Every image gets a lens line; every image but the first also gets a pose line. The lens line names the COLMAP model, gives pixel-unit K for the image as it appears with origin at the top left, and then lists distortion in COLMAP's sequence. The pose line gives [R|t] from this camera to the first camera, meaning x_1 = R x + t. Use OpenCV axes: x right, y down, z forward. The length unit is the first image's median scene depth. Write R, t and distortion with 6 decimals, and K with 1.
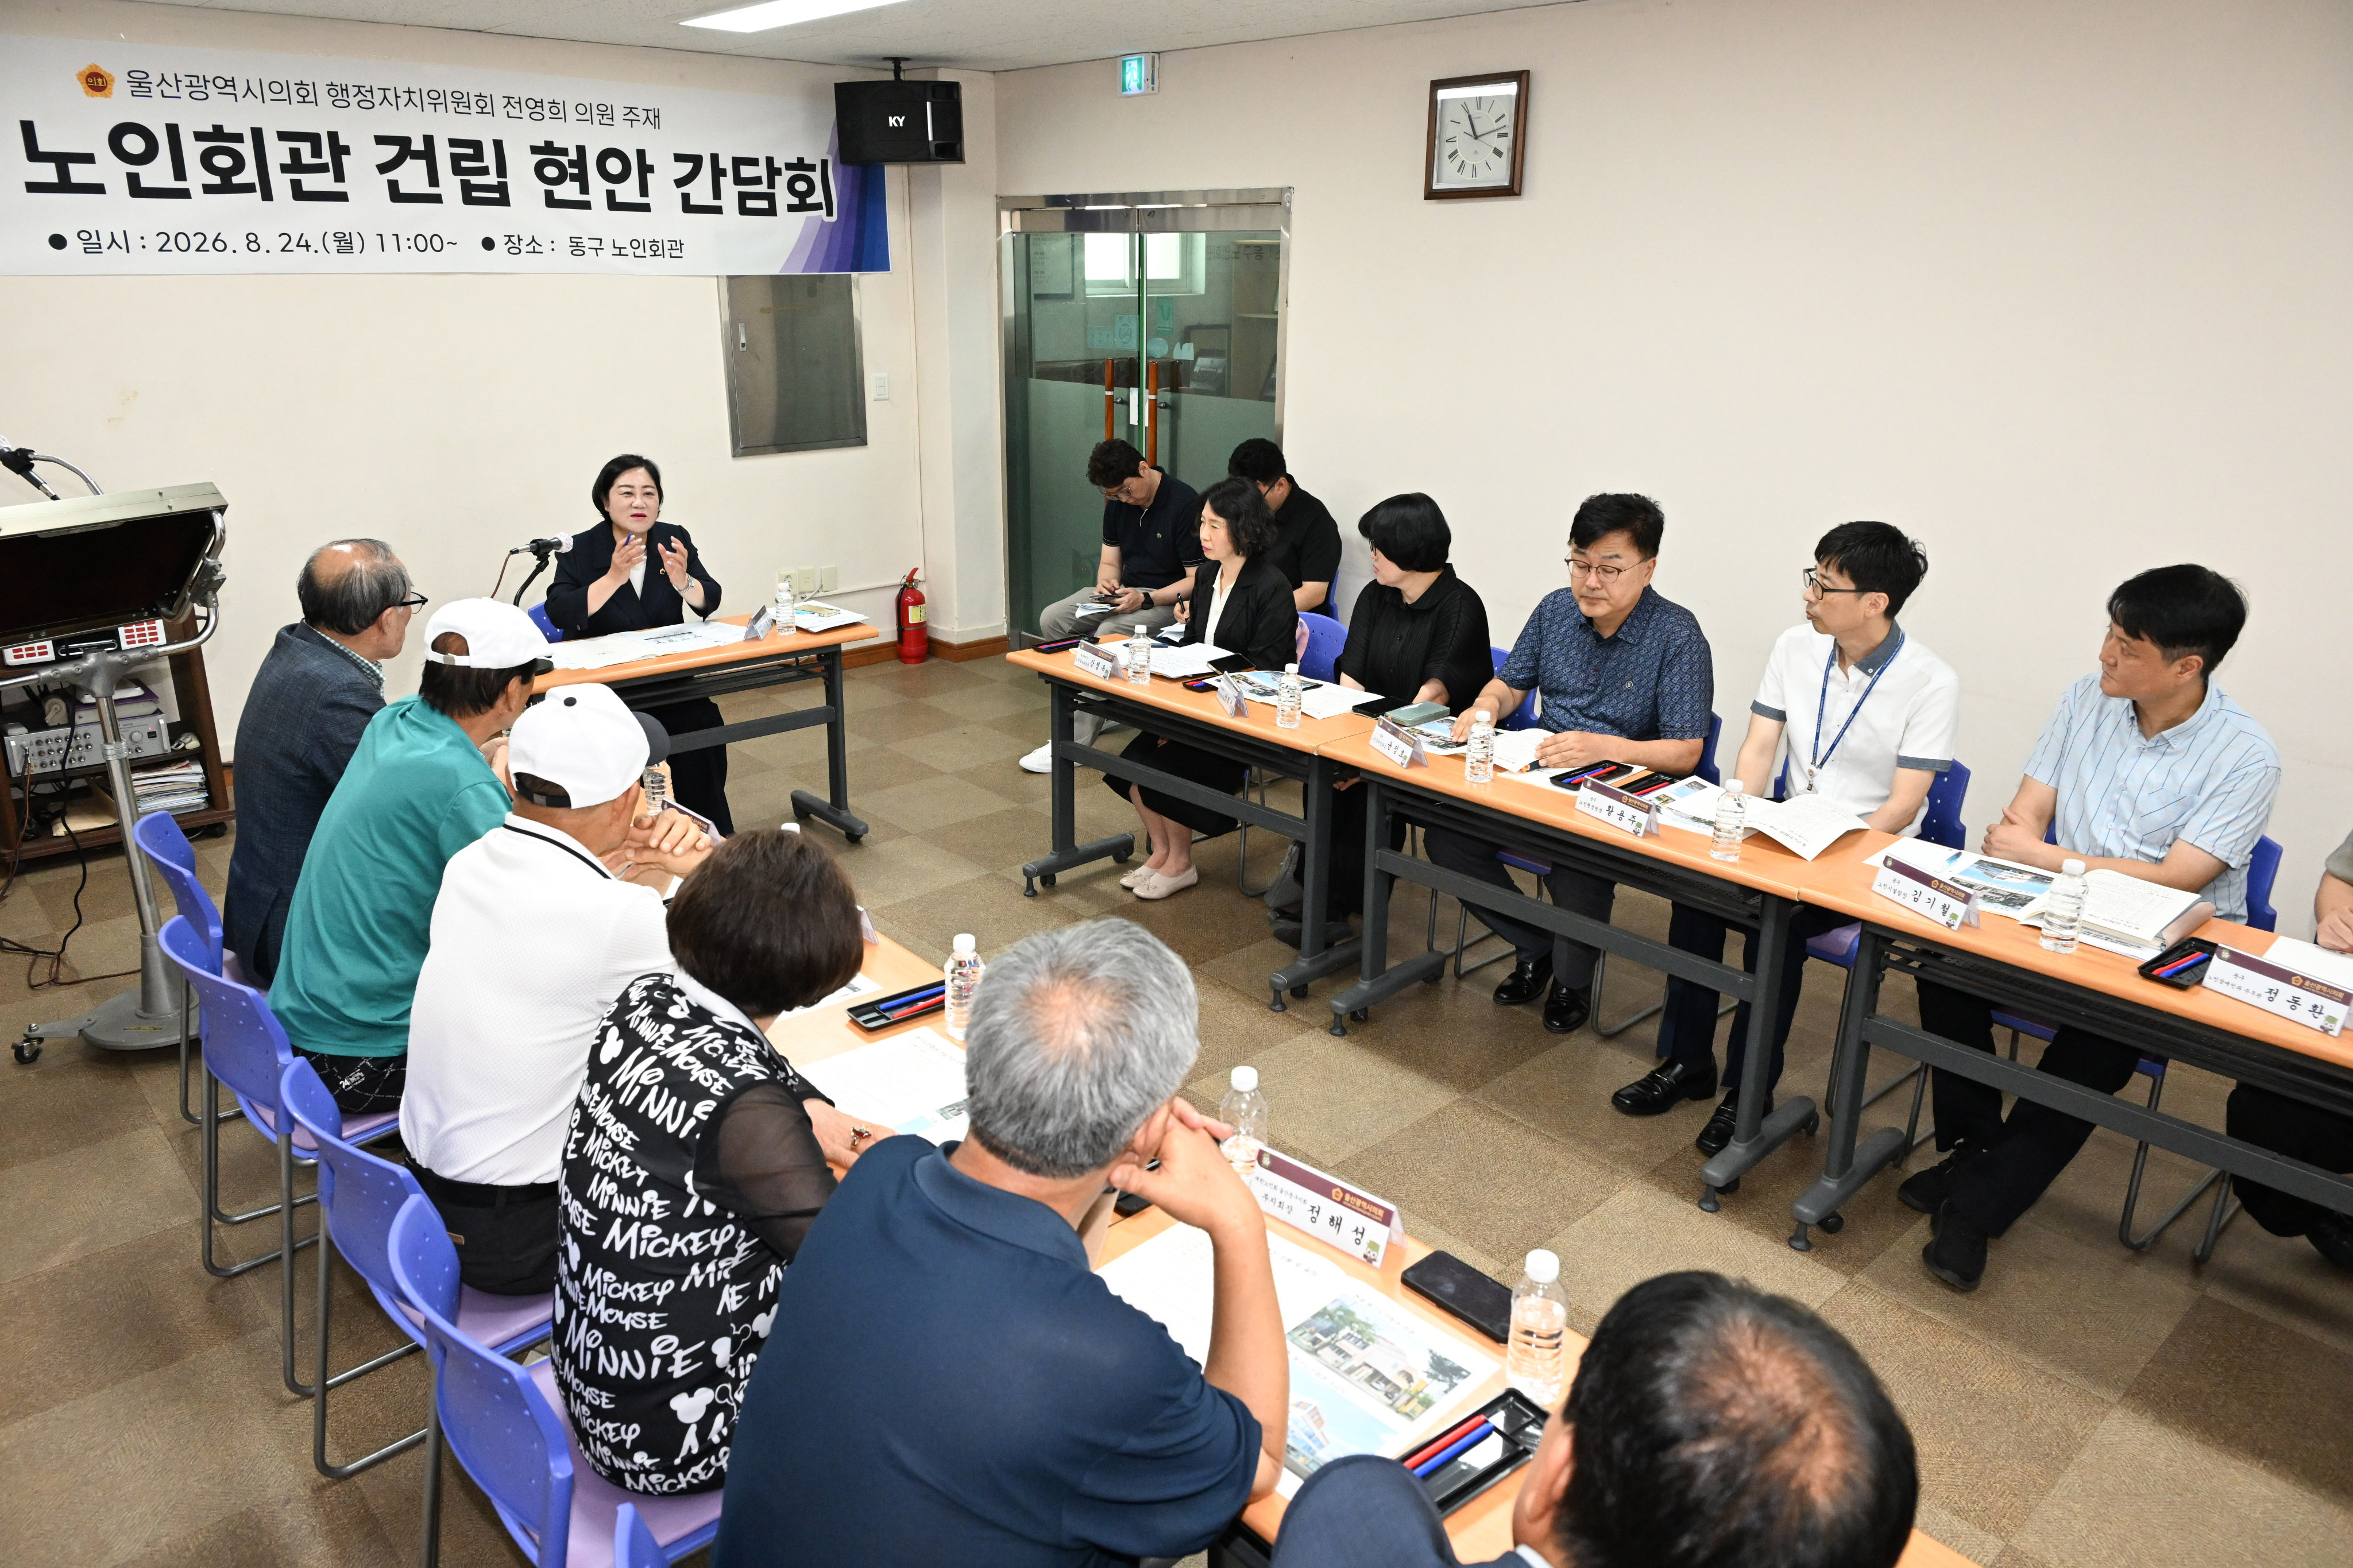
lens RADIAL K [[1572.0, 0, 1150.6], [0, 1572.0, 767.5], [0, 0, 1]] dist [0.009537, -0.015465]
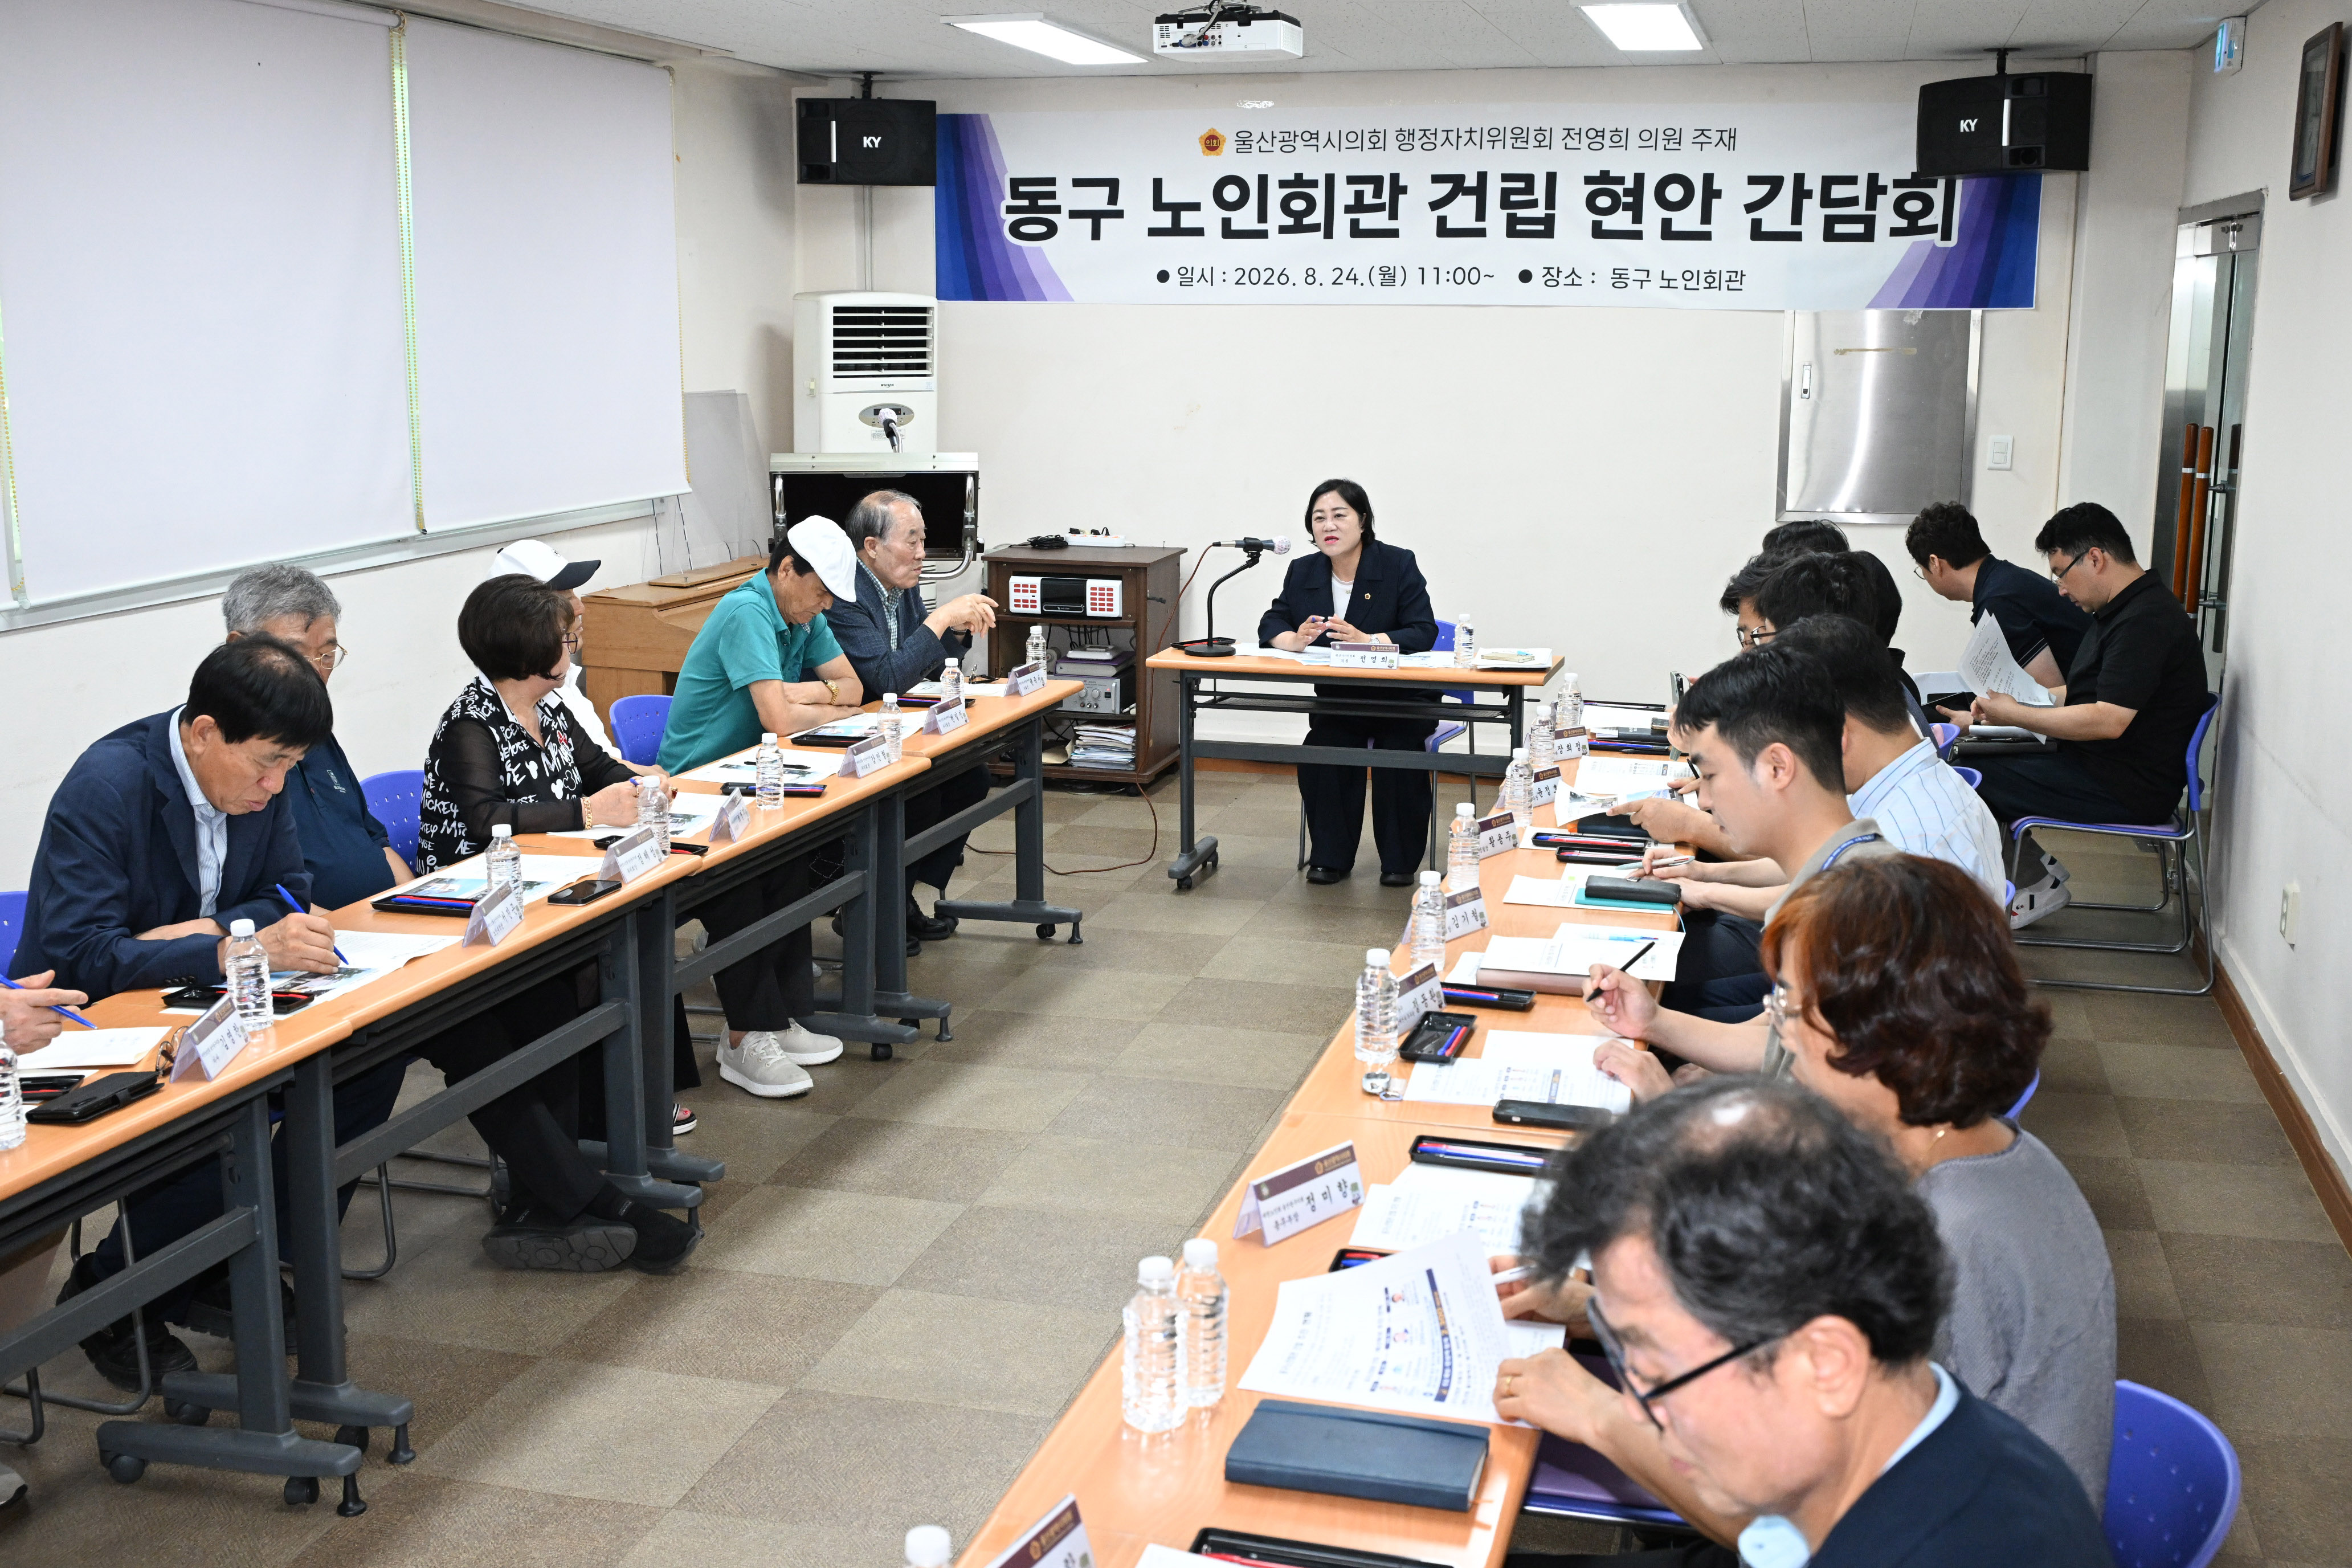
lens RADIAL K [[2555.6, 0, 1151.9], [0, 2555.6, 811.2], [0, 0, 1]] dist [-0.012200, 0.006765]
pose [[0.544698, 0.161245, -0.822985, 0.820445], [-0.260838, 0.965242, 0.016480, 0.019320], [0.797037, 0.205689, 0.567824, -0.007242]]
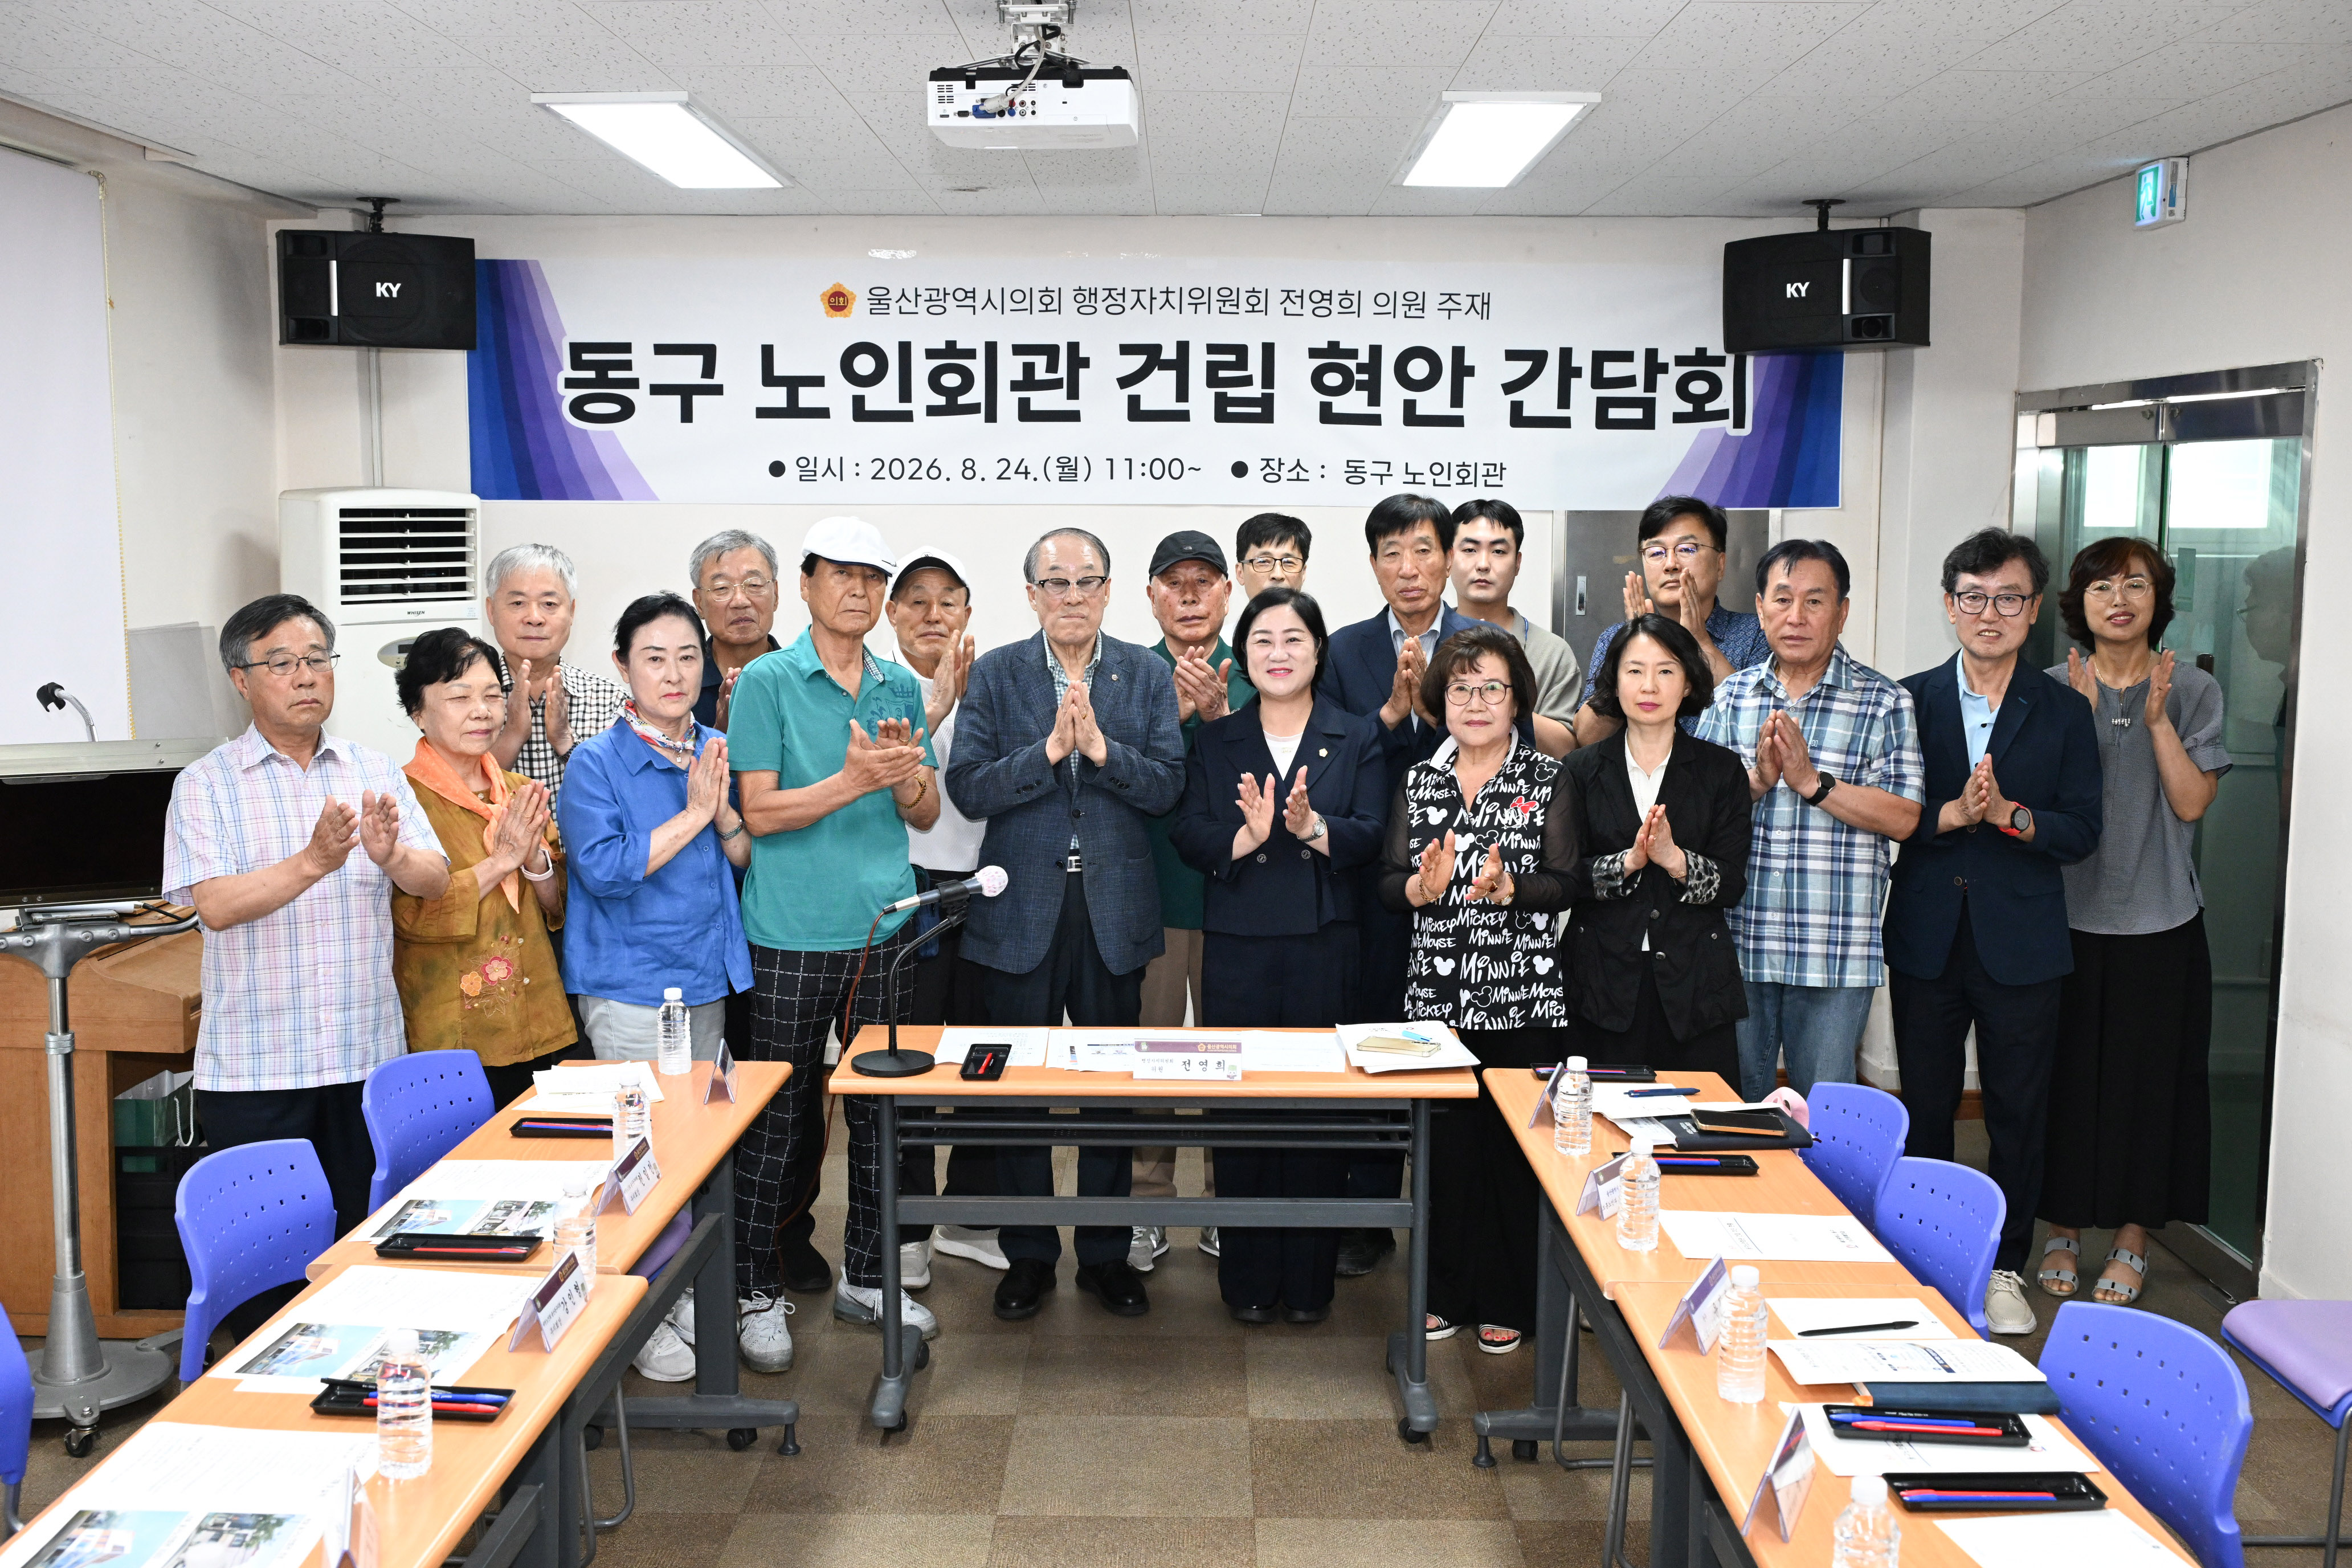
lens RADIAL K [[2371.6, 0, 1176.0], [0, 2371.6, 784.0], [0, 0, 1]] dist [-0.009834, -0.002220]
pose [[0.739263, 0.078274, -0.668852, 0.366941], [-0.208164, 0.971140, -0.116427, -0.037570], [0.640436, 0.225301, 0.734222, 0.152244]]
